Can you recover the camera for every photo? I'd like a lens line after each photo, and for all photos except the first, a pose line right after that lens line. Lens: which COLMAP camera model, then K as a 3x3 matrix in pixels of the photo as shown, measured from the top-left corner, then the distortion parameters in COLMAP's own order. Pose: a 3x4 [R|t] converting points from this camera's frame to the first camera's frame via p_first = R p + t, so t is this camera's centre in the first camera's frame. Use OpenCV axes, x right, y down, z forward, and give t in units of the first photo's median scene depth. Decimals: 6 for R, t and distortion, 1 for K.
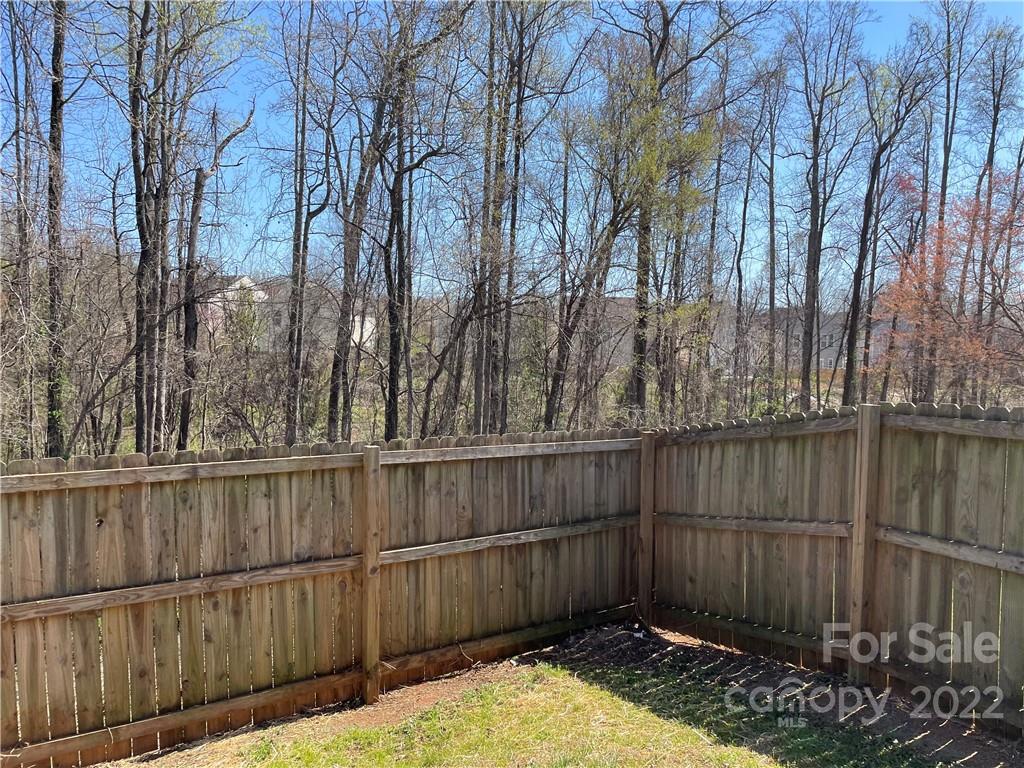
lens RADIAL K [[770.4, 0, 516.3], [0, 770.4, 377.6], [0, 0, 1]] dist [0.088433, -0.113689]
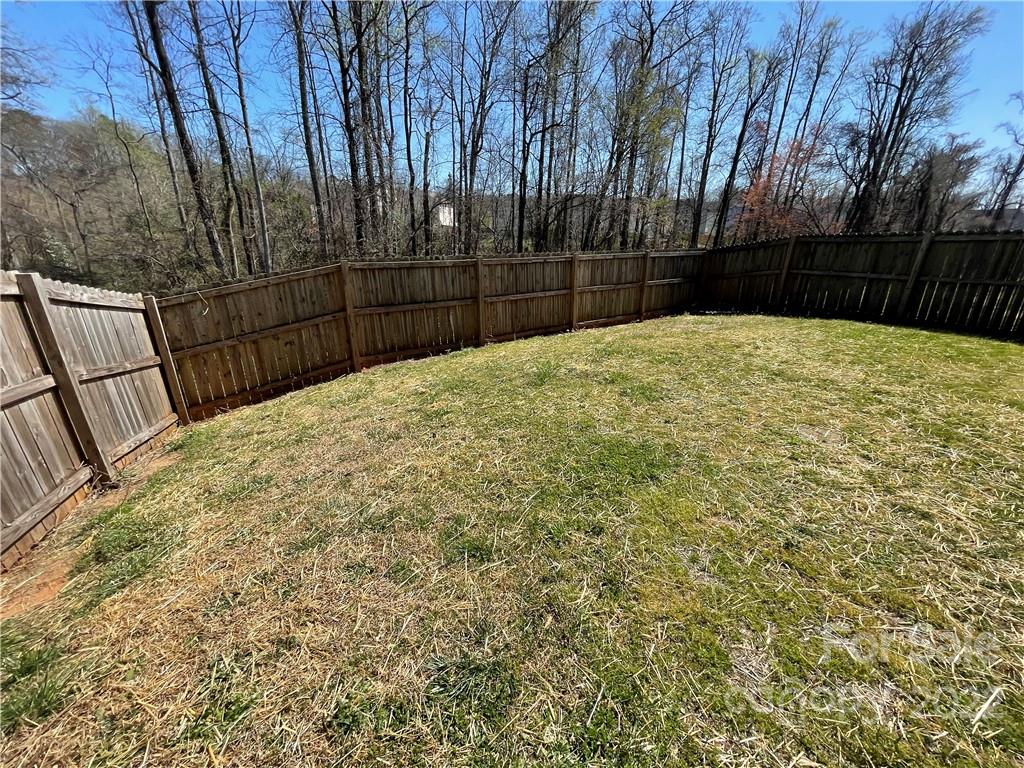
lens RADIAL K [[412.3, 0, 512.0], [0, 412.3, 384.0], [0, 0, 1]] dist [-0.002685, 0.000106]
pose [[0.999896, -0.014092, -0.003122, -0.728232], [0.014346, 0.946512, 0.322348, 0.044098], [-0.001588, -0.322359, 0.946616, -0.880386]]
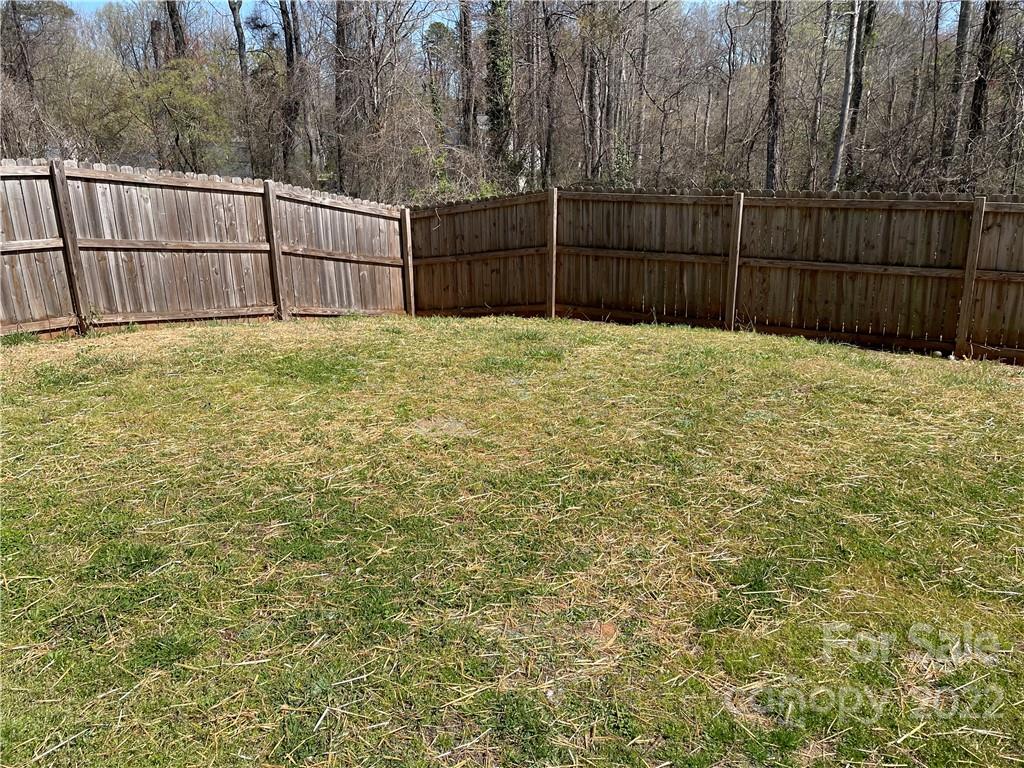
lens RADIAL K [[772.1, 0, 501.6], [0, 772.1, 376.3], [0, 0, 1]] dist [0.095878, -0.125173]
pose [[0.445579, 0.240491, -0.862336, 0.364602], [-0.008566, 0.964344, 0.264513, 0.026591], [0.895201, -0.110475, 0.431752, -0.680559]]
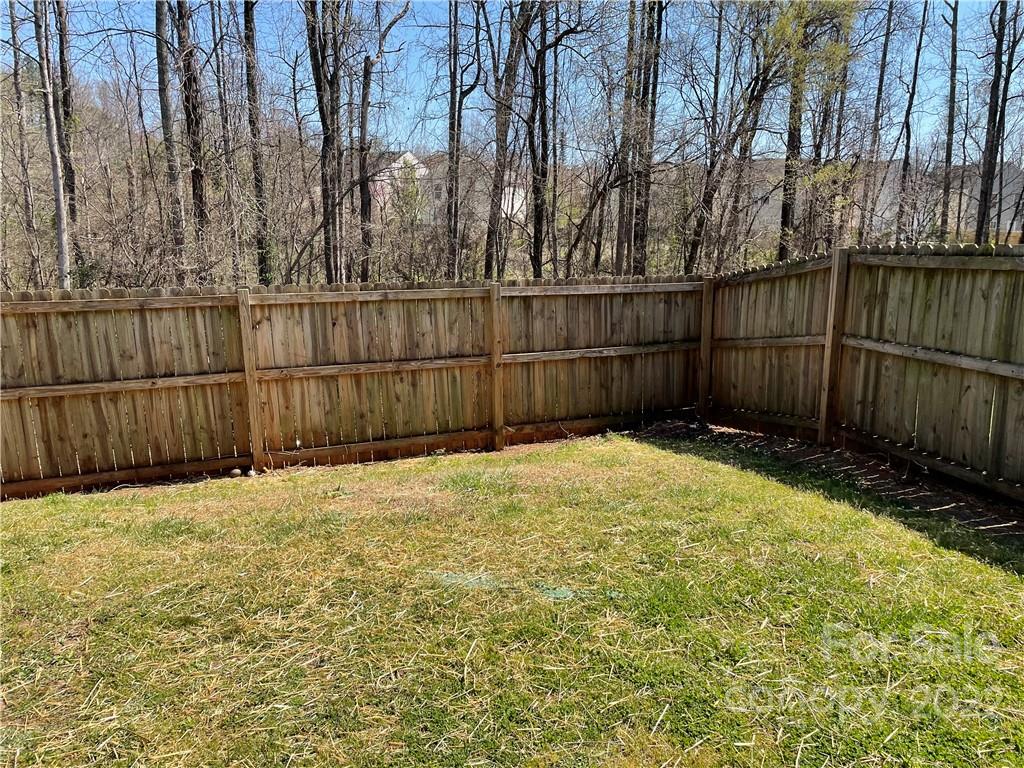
lens RADIAL K [[771.1, 0, 517.3], [0, 771.1, 370.0], [0, 0, 1]] dist [0.099076, -0.130482]
pose [[0.979912, 0.020284, -0.198395, 0.134918], [0.010513, 0.988177, 0.152956, 0.024595], [0.199152, -0.151969, 0.968114, -0.401911]]
